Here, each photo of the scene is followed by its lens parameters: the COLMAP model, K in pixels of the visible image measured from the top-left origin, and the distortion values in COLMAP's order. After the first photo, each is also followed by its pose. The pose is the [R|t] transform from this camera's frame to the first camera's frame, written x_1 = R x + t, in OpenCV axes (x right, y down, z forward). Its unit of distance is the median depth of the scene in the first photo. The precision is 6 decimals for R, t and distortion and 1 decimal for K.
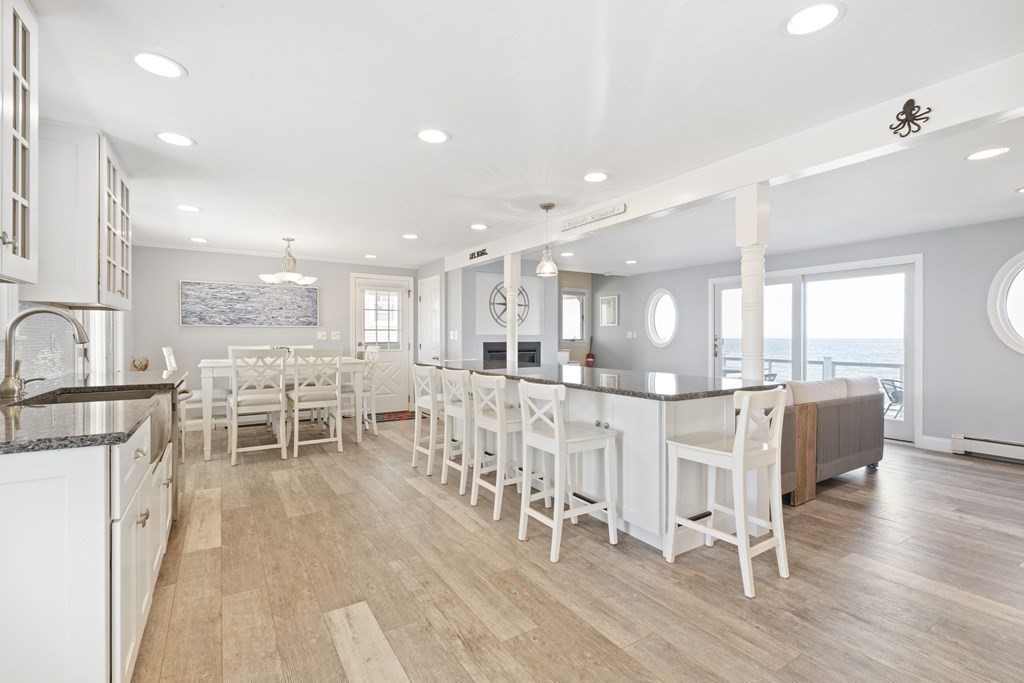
lens RADIAL K [[463.7, 0, 513.0], [0, 463.7, 337.3], [0, 0, 1]] dist [0.002019, -0.000073]
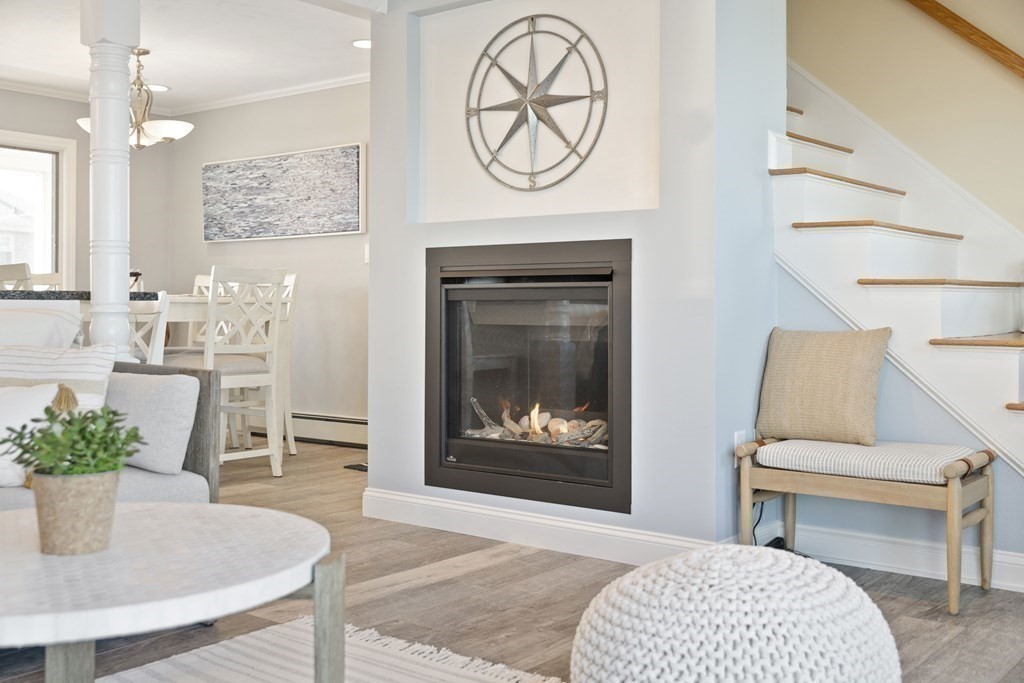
lens RADIAL K [[1088.4, 0, 511.8], [0, 1088.4, 337.9], [0, 0, 1]] dist [-0.080906, 0.000000]
pose [[0.323428, 0.026765, -0.945874, 0.603346], [-0.009032, 0.999642, 0.025198, 0.049701], [0.946210, 0.000393, 0.323554, 0.820184]]
